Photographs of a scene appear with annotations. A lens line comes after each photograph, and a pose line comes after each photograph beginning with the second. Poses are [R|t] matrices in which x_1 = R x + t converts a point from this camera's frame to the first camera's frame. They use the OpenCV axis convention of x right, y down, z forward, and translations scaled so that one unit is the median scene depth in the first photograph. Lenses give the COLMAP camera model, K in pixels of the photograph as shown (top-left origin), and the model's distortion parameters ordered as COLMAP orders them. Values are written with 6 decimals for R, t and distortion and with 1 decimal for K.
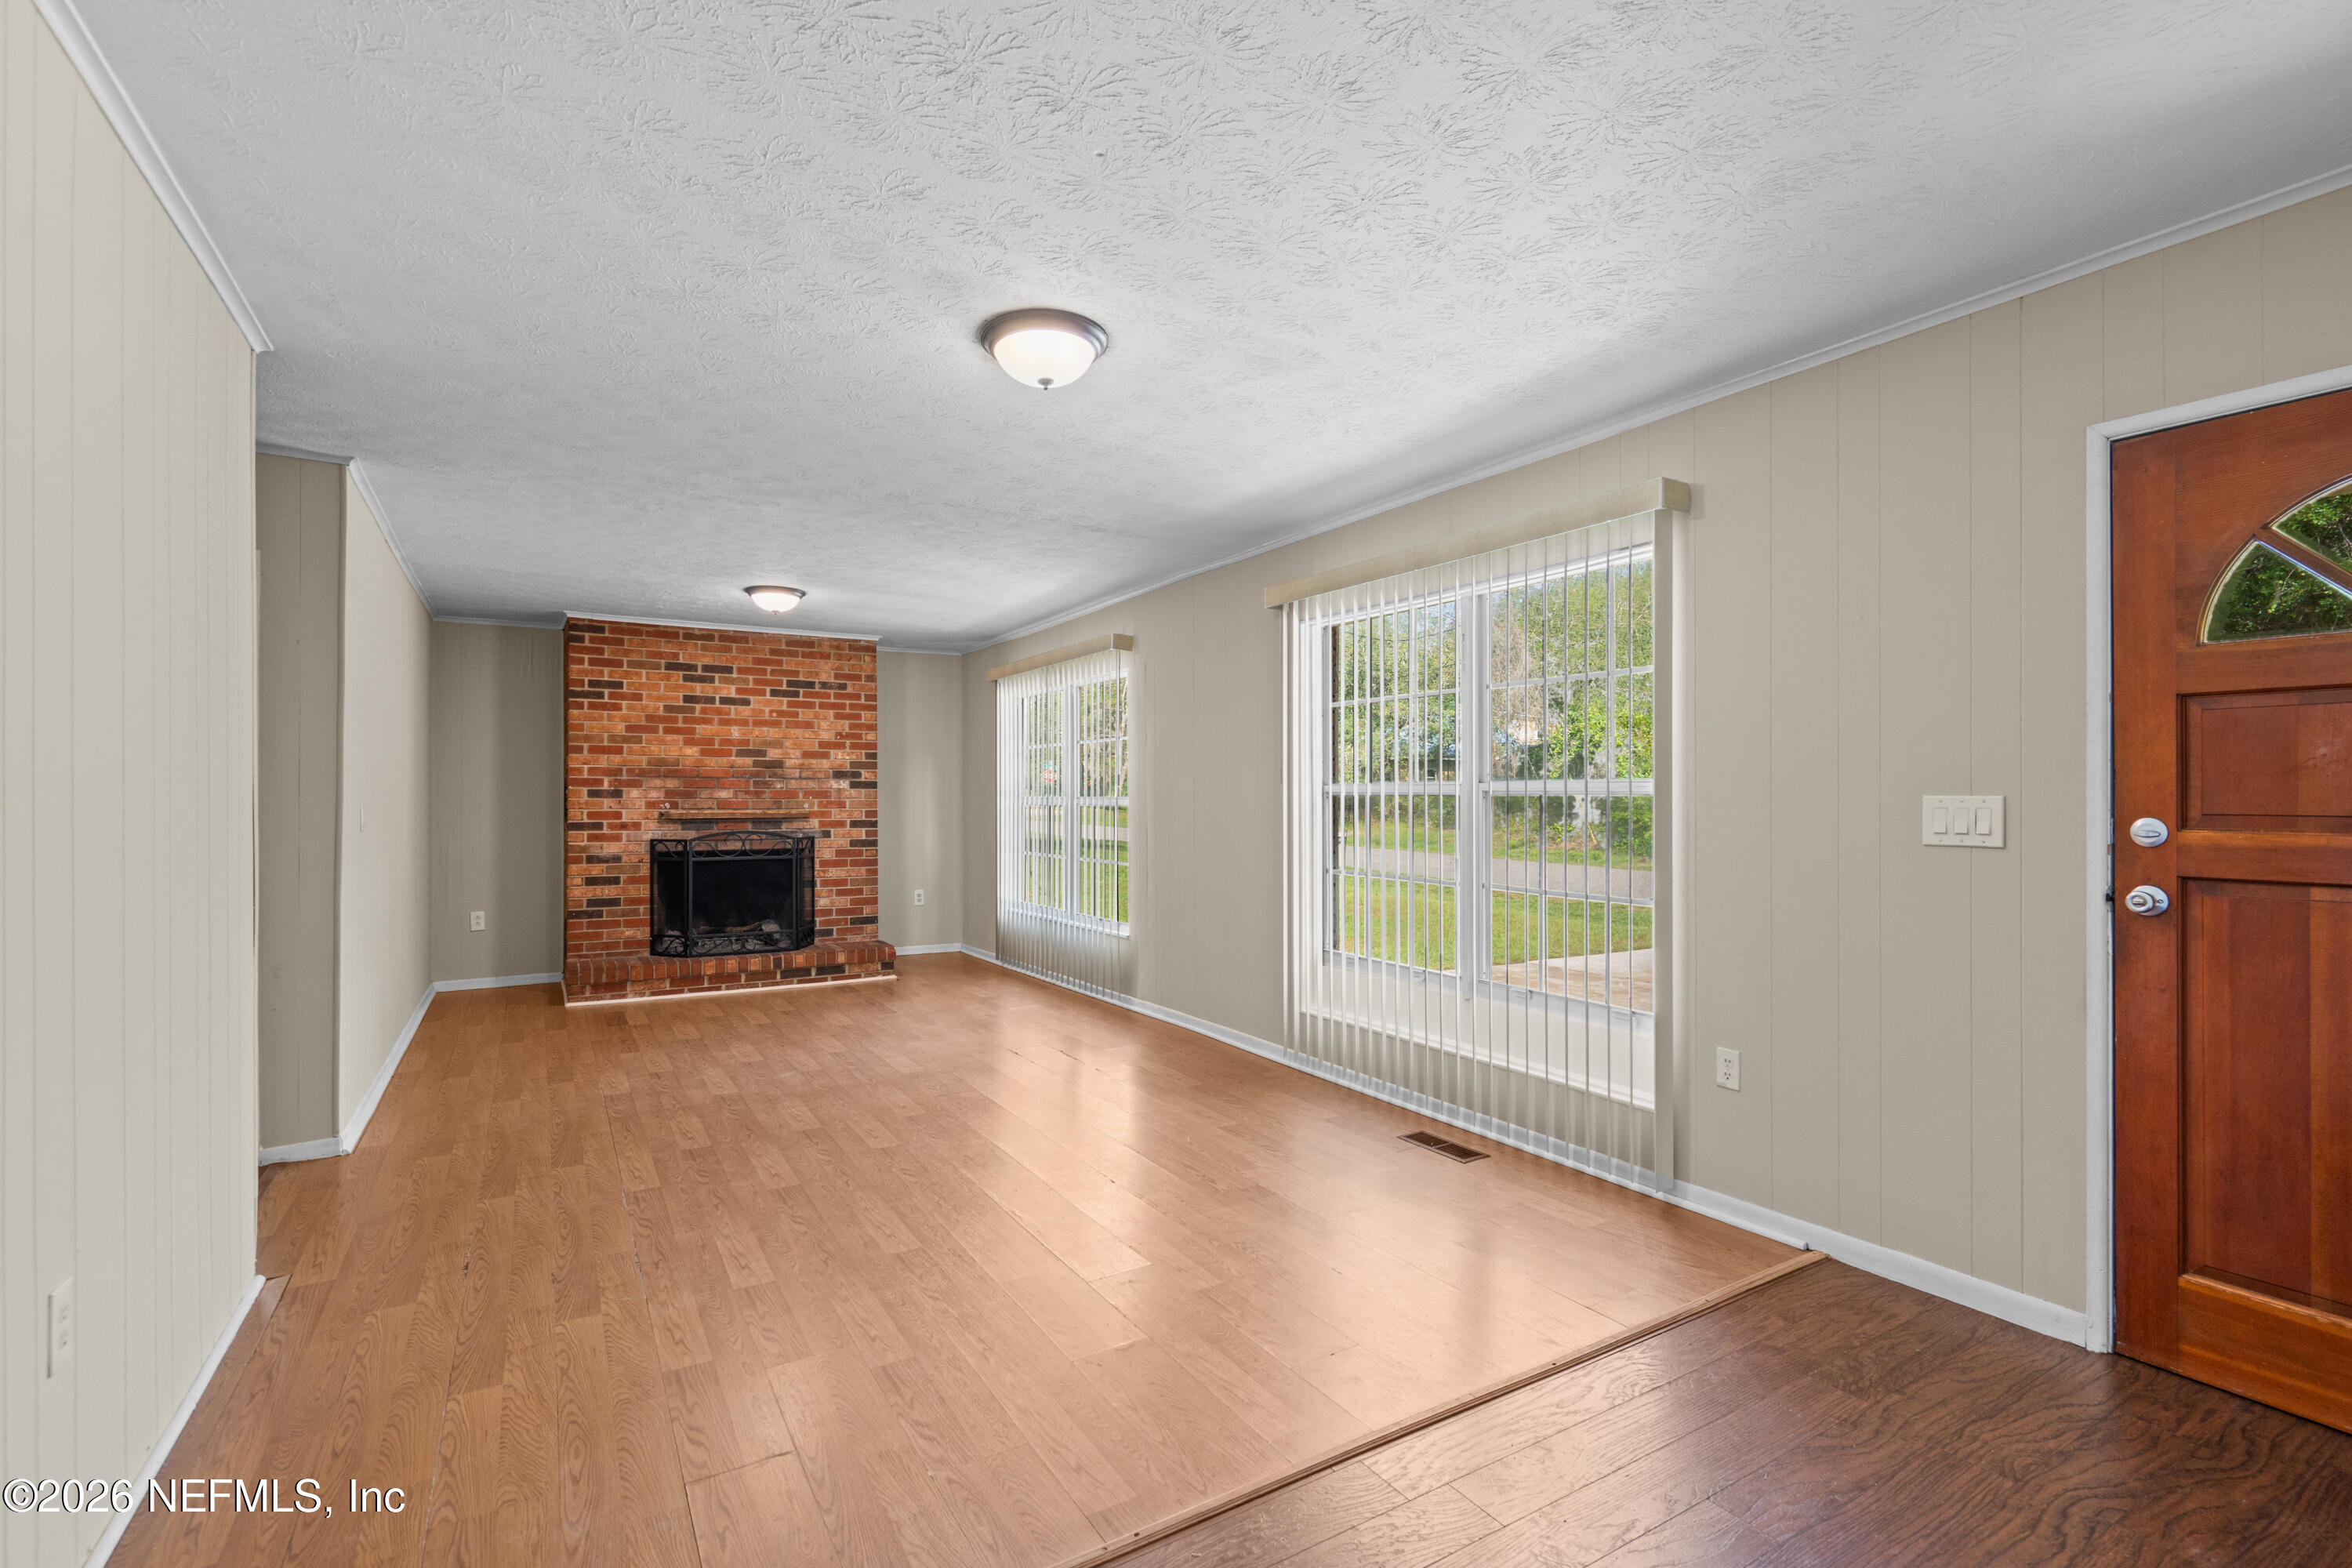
lens RADIAL K [[1066.5, 0, 1187.7], [0, 1066.5, 798.9], [0, 0, 1]] dist [-0.003535, 0.000323]
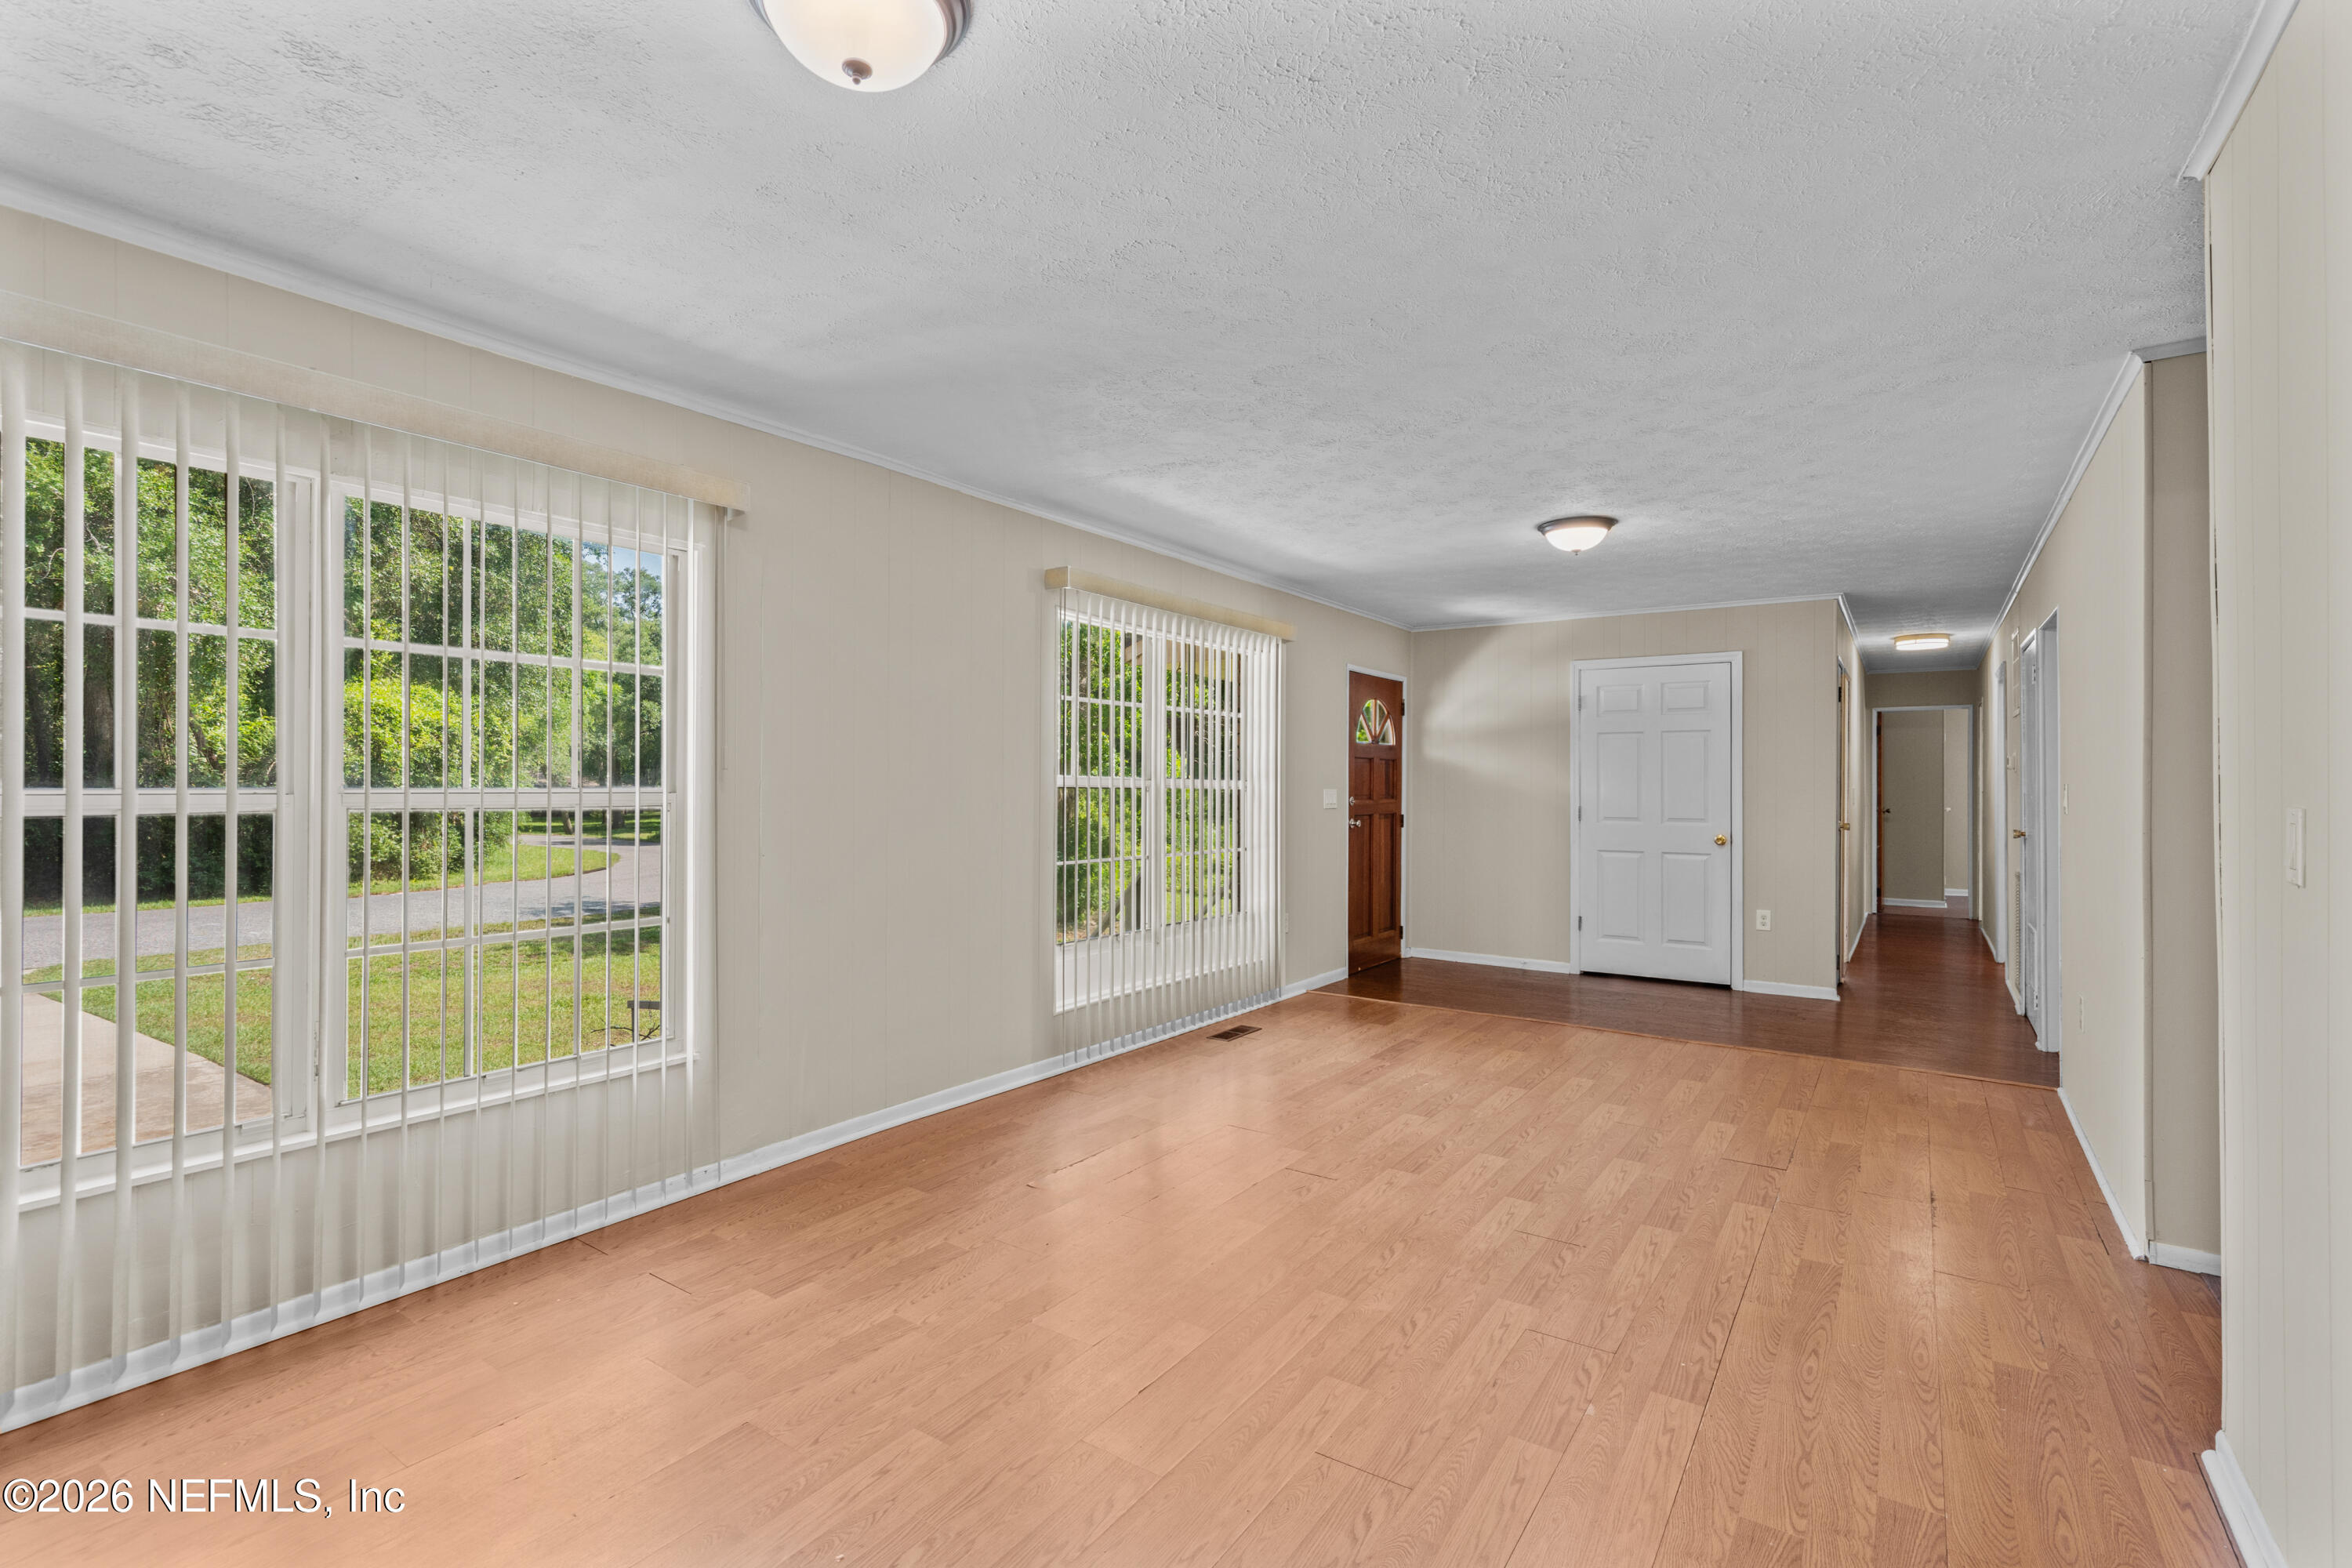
lens RADIAL K [[1066.5, 0, 1191.4], [0, 1066.5, 783.2], [0, 0, 1]] dist [-0.003535, 0.000323]
pose [[-0.414093, 0.005970, 0.910215, -0.569326], [0.000753, 0.999980, -0.006216, -0.000866], [-0.910234, -0.001889, -0.414089, 0.899919]]
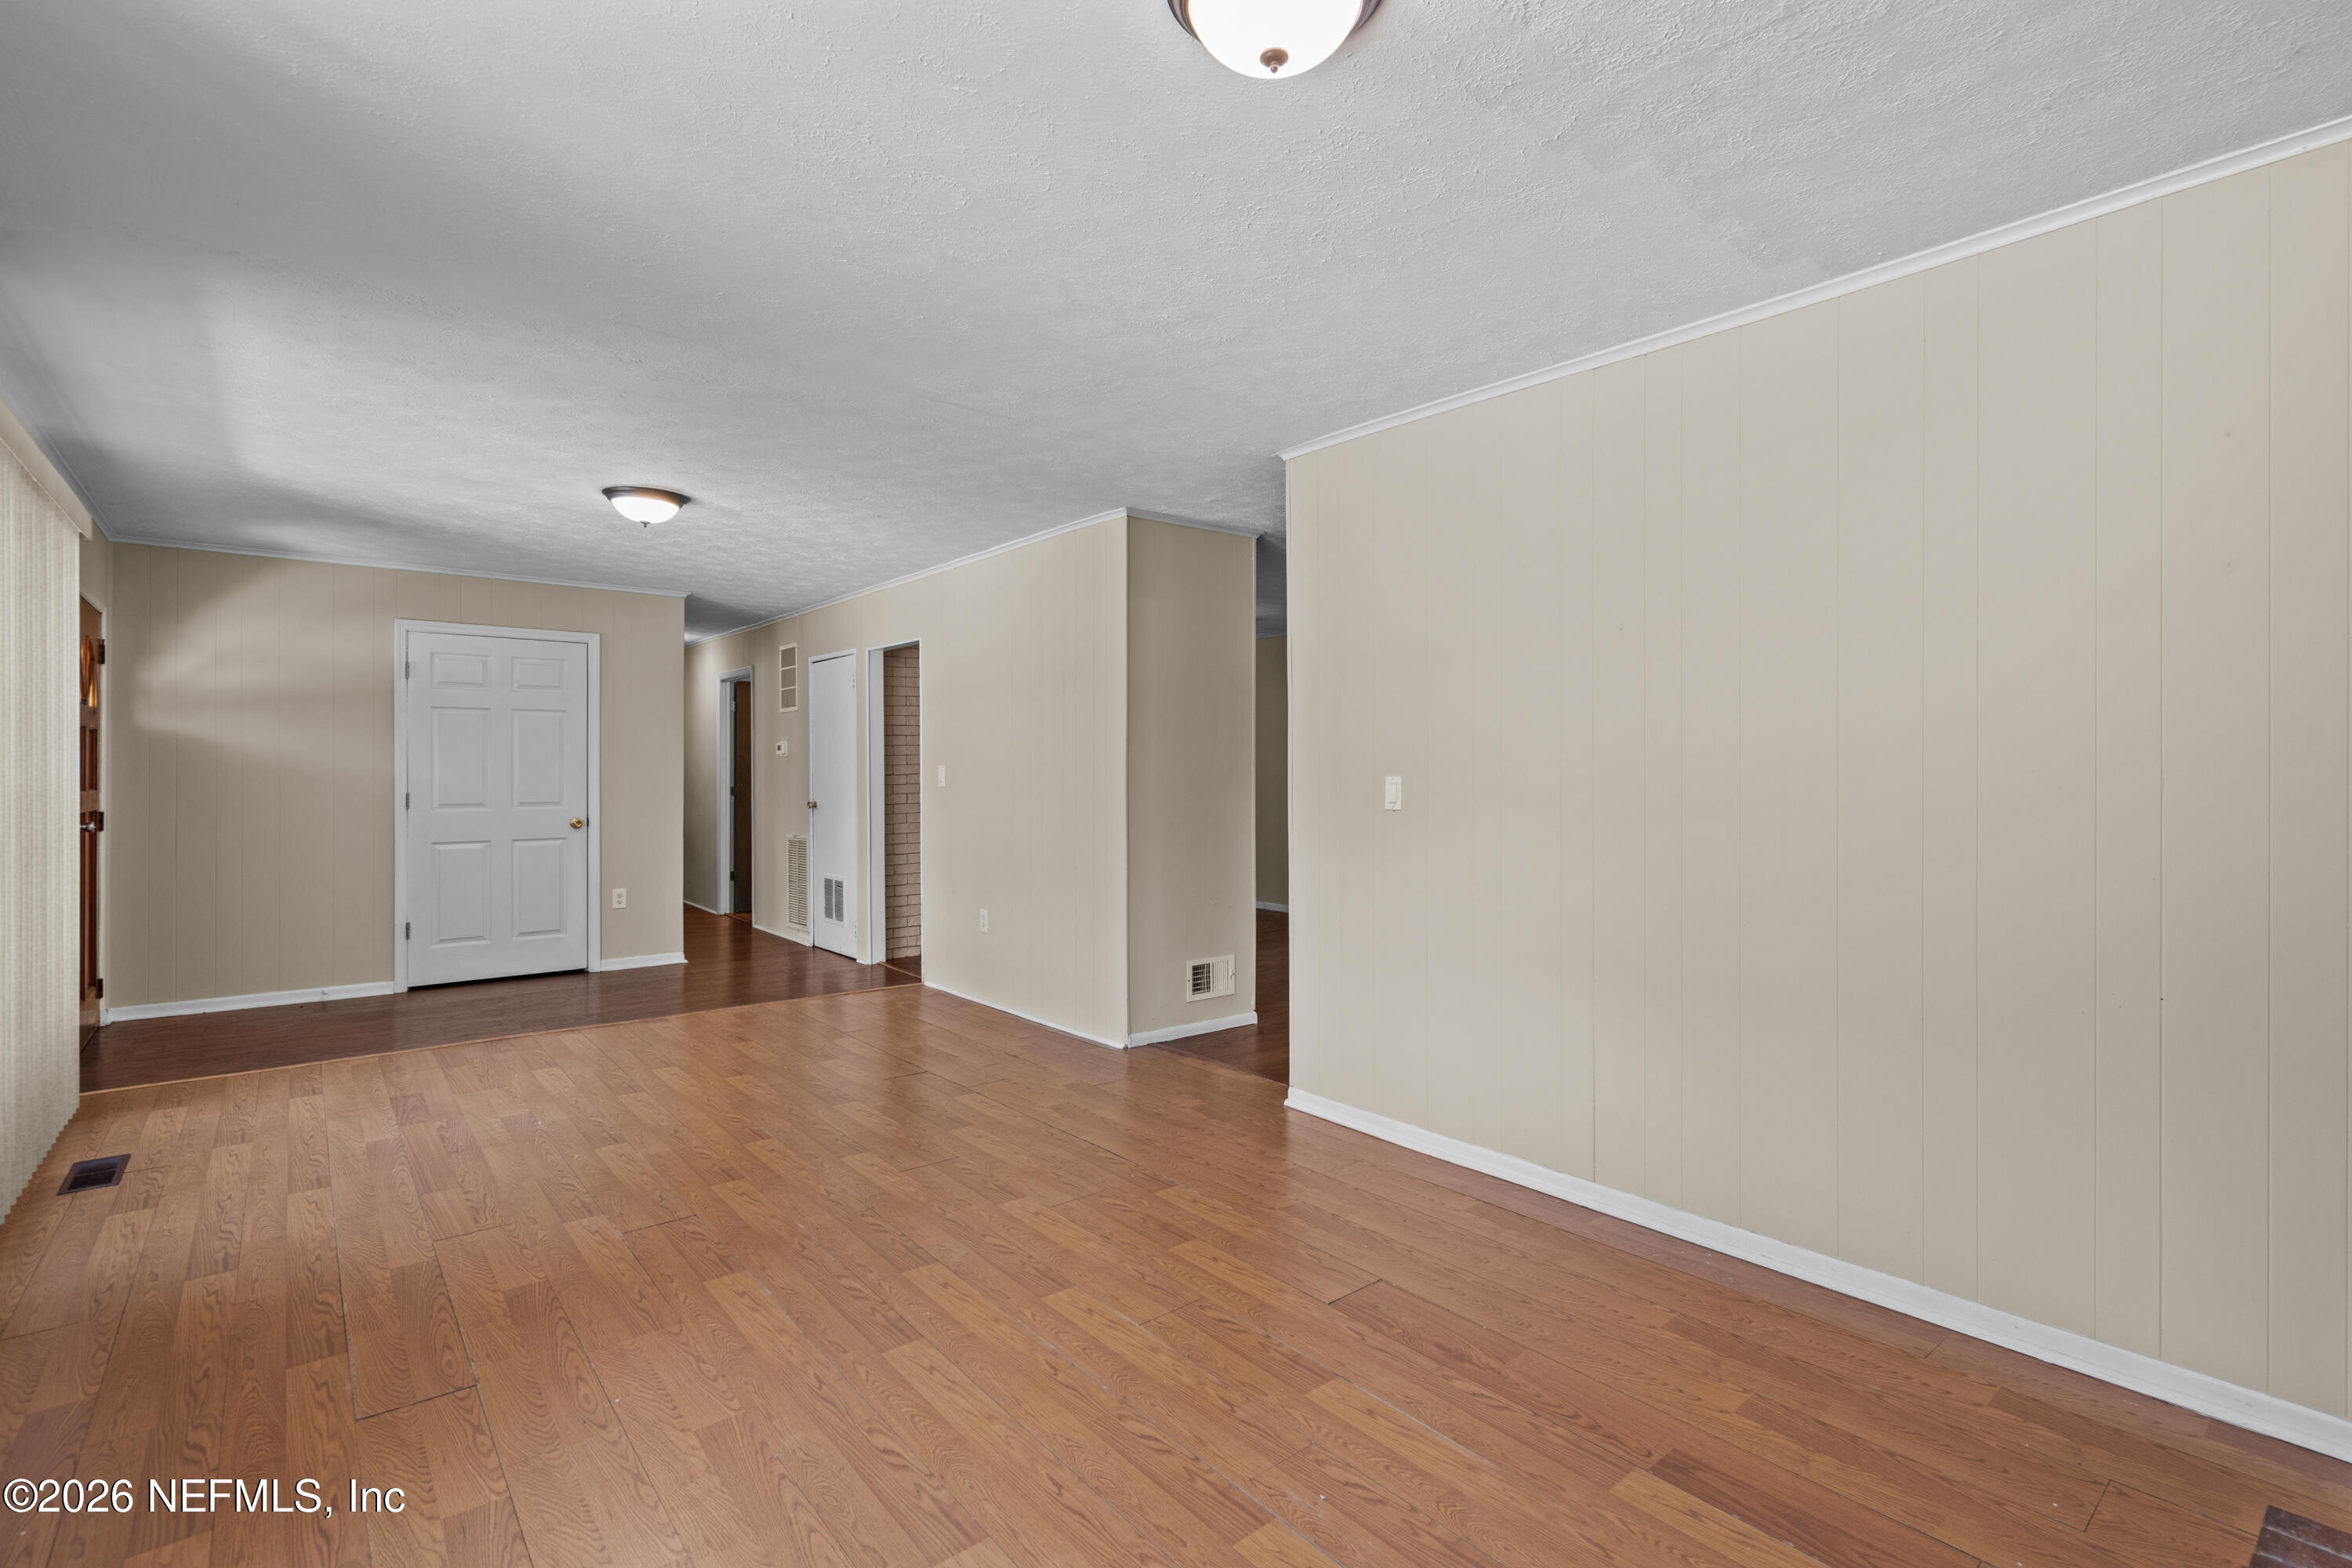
lens RADIAL K [[1066.5, 0, 1188.9], [0, 1066.5, 807.6], [0, 0, 1]] dist [-0.003535, 0.000323]
pose [[-0.988573, 0.009302, -0.150455, -0.285929], [0.003617, 0.999271, 0.038017, -0.003540], [0.150699, 0.037039, -0.987886, 1.089039]]
